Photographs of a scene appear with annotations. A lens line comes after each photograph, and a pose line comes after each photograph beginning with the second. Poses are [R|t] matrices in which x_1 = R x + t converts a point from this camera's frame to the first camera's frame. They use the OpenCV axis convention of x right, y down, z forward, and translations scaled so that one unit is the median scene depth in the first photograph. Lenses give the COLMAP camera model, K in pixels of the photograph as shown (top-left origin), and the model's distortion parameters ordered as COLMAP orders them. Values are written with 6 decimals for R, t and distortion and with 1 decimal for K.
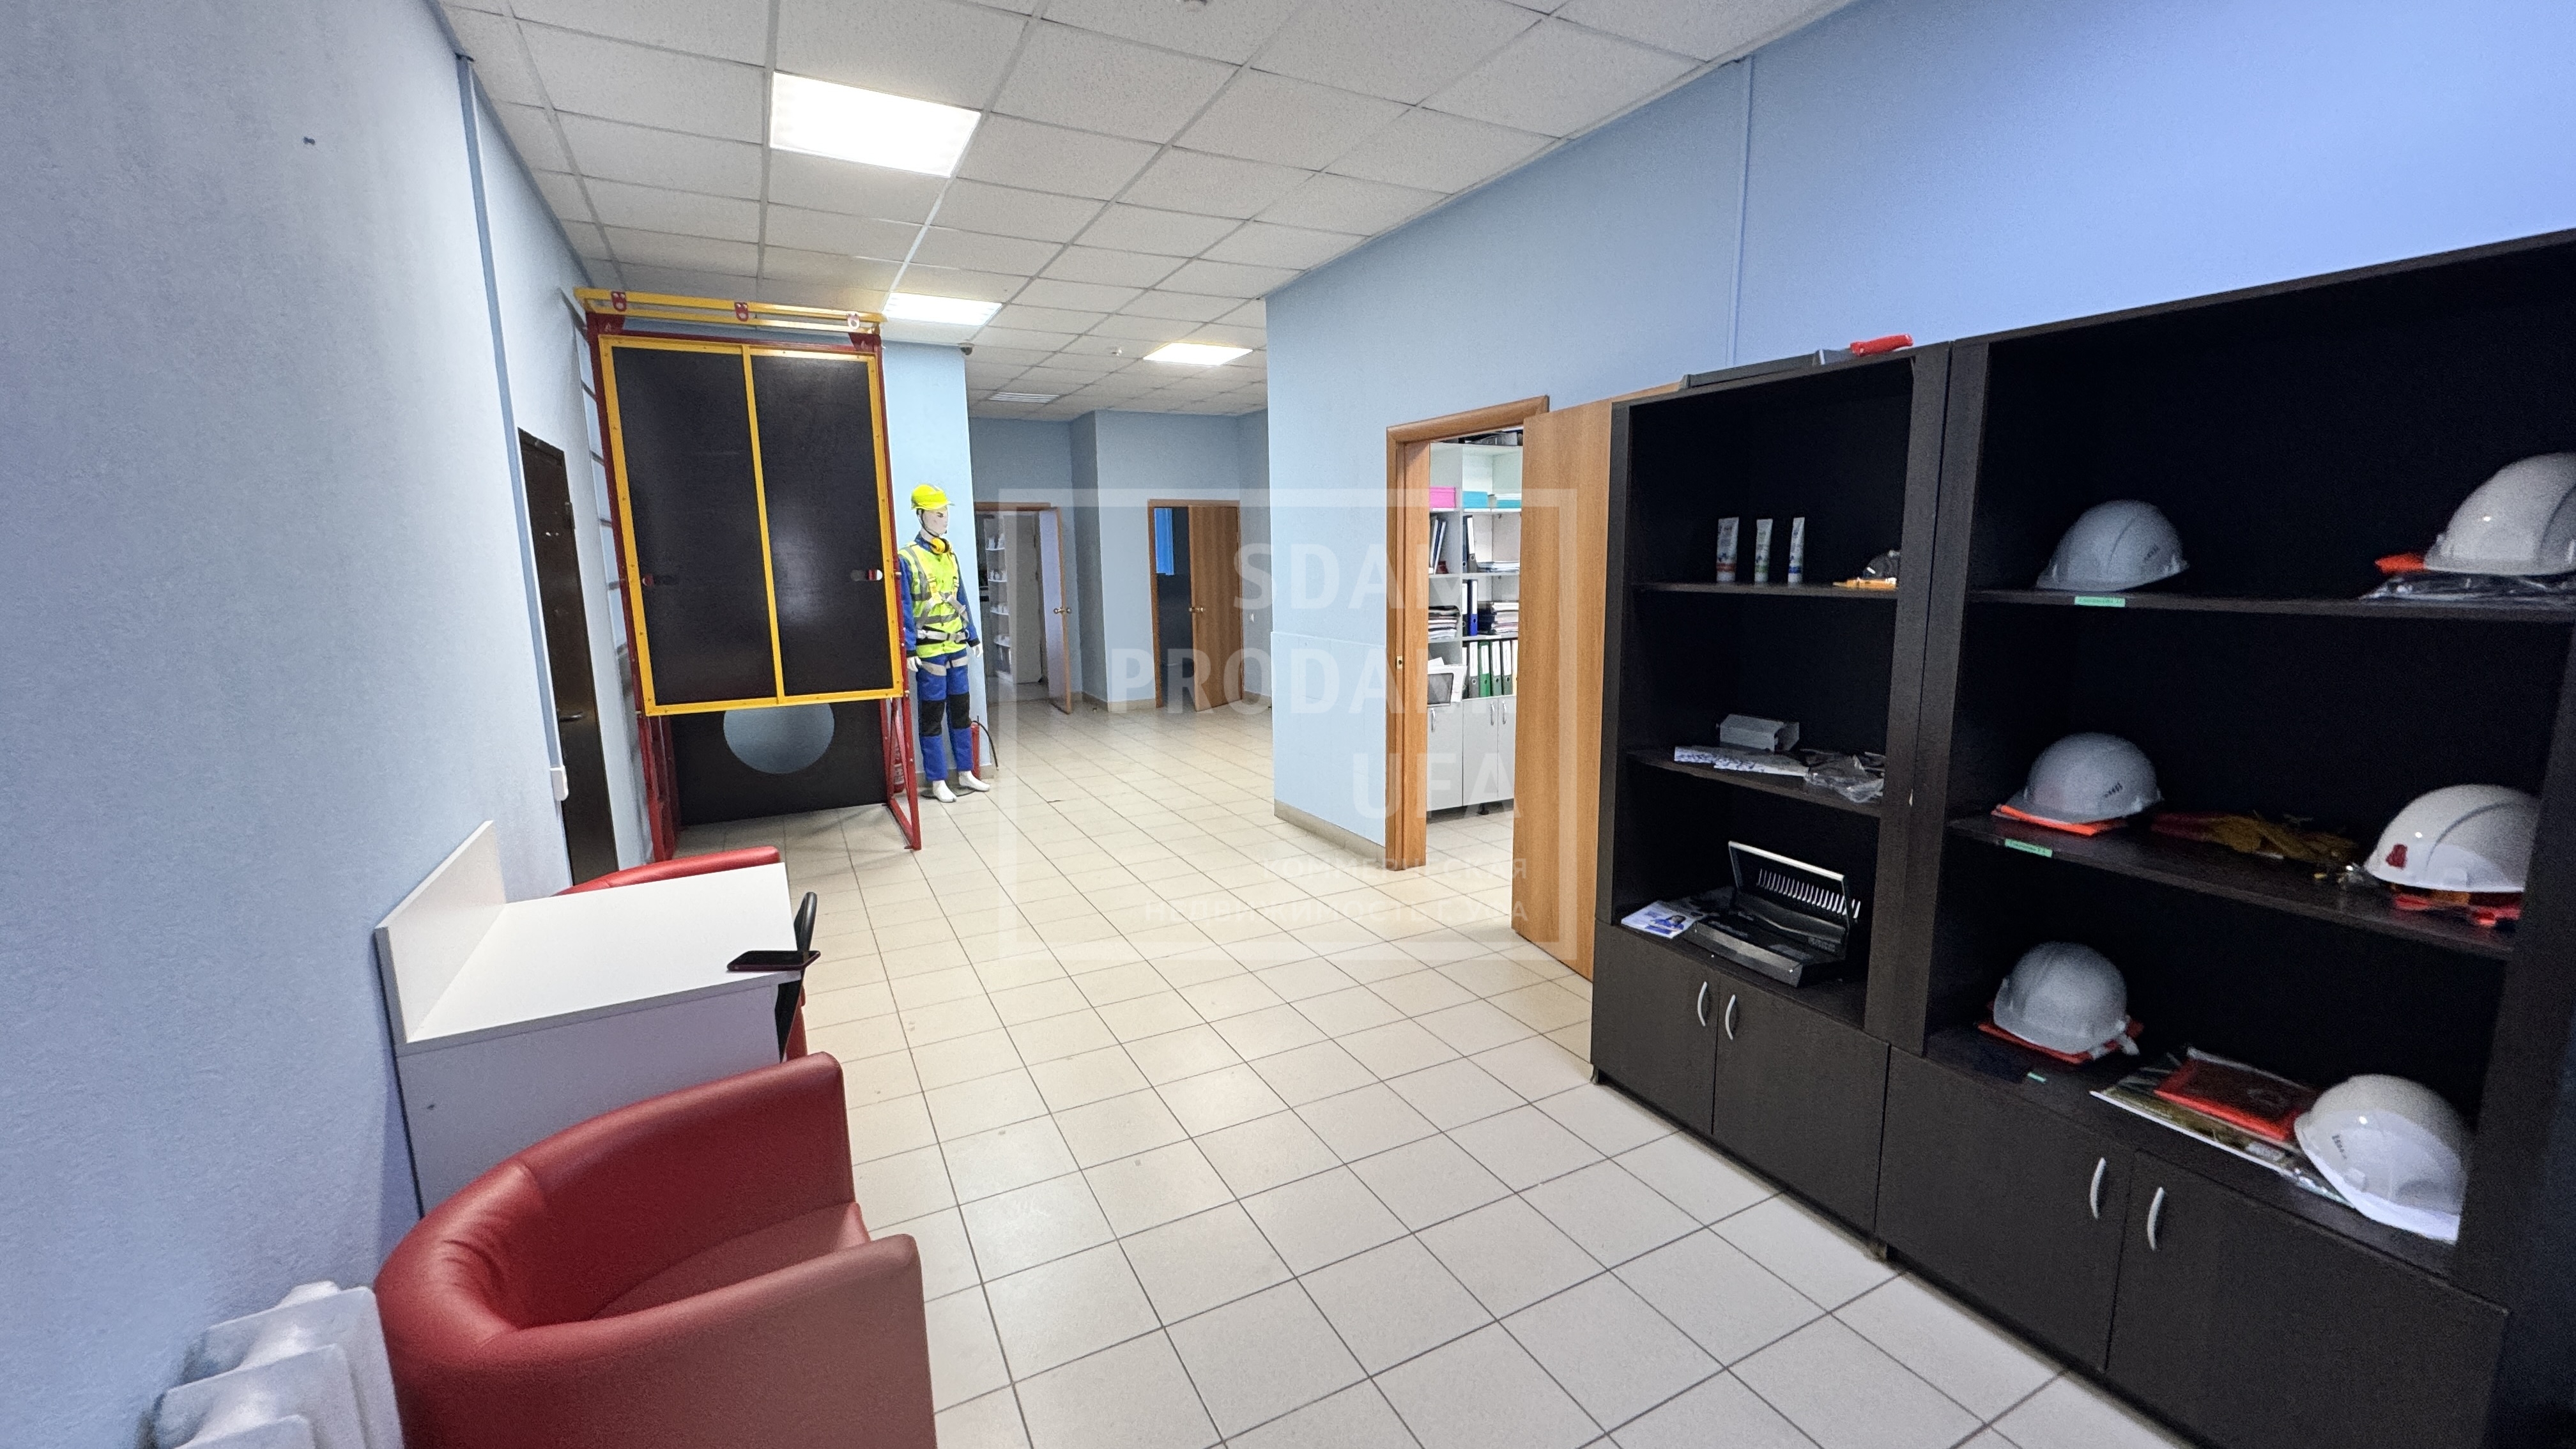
lens RADIAL K [[1014.5, 0, 1282.0], [0, 1014.5, 729.1], [0, 0, 1]] dist [-0.000667, -0.000073]
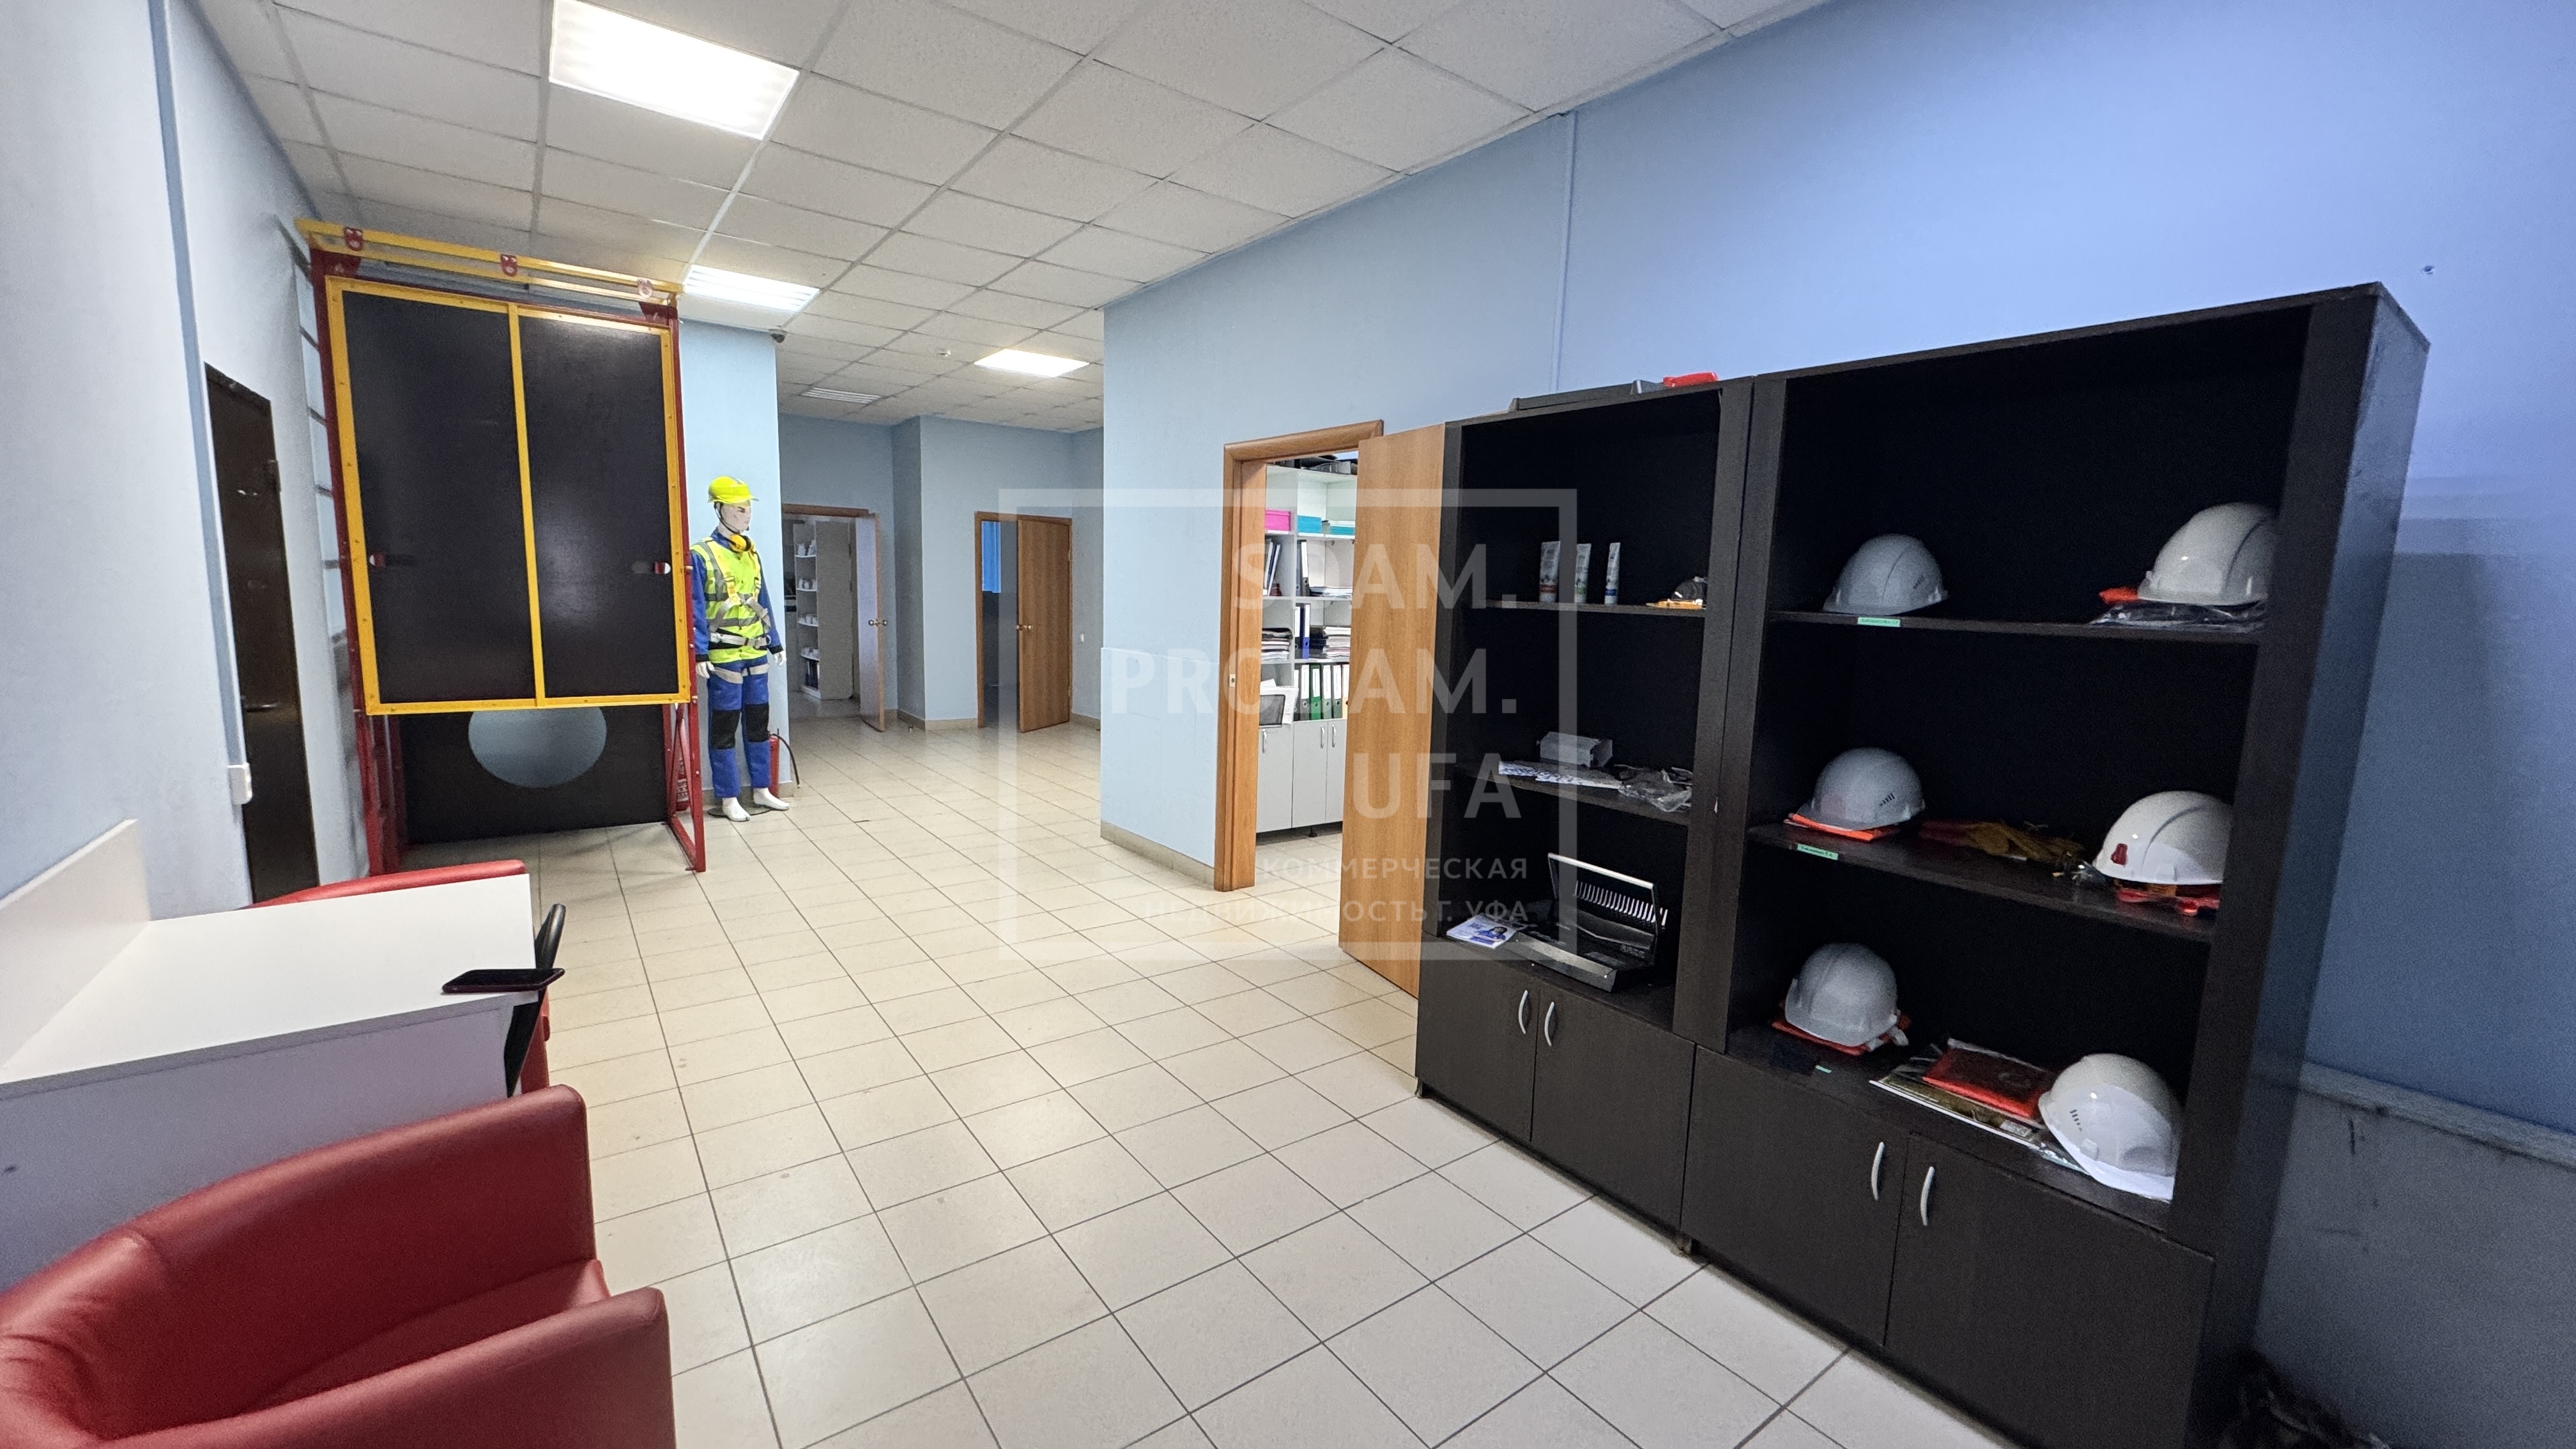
lens RADIAL K [[1014.5, 0, 1282.4], [0, 1014.5, 729.3], [0, 0, 1]] dist [-0.000667, -0.000073]
pose [[0.985812, 0.023338, 0.166224, 0.000263], [-0.018276, 0.999323, -0.031922, 0.009954], [-0.166856, 0.028432, 0.985571, 0.011856]]
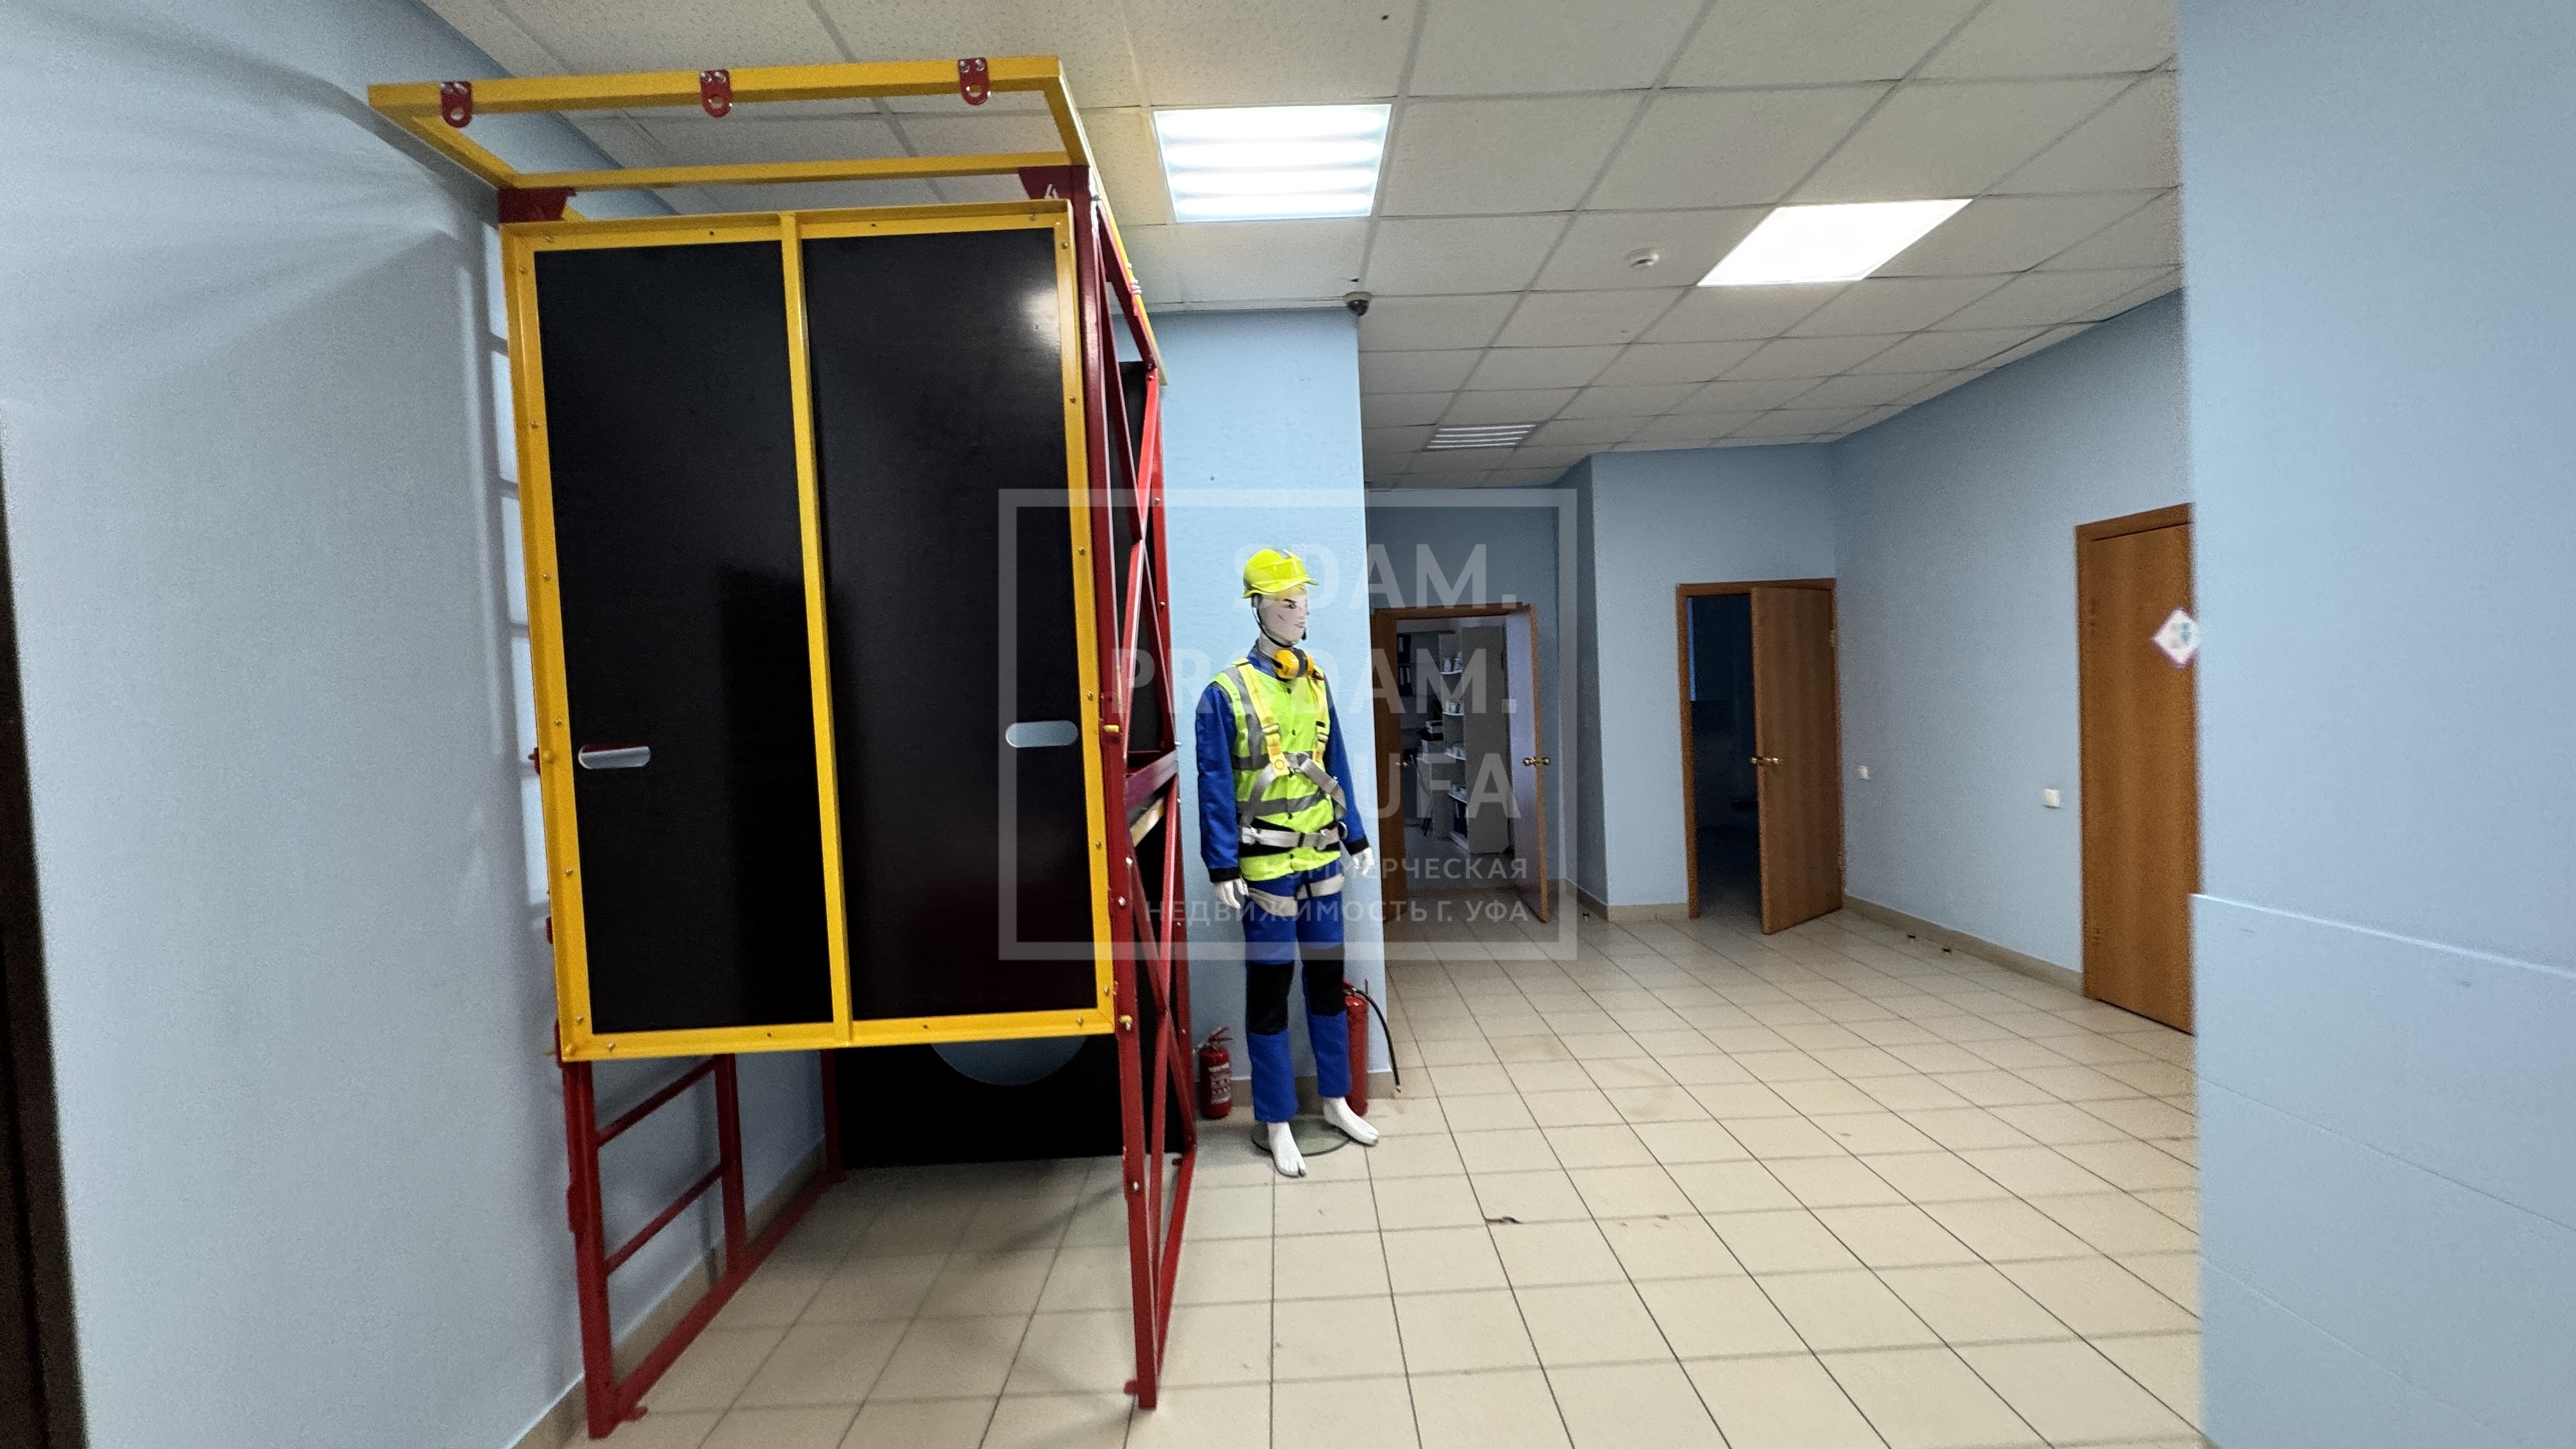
lens RADIAL K [[1014.5, 0, 1282.9], [0, 1014.5, 711.8], [0, 0, 1]] dist [-0.000667, -0.000073]
pose [[0.894039, -0.015790, -0.447710, -0.117602], [-0.046108, 0.990828, -0.127018, -0.096420], [0.445609, 0.134202, 0.885111, 0.579698]]
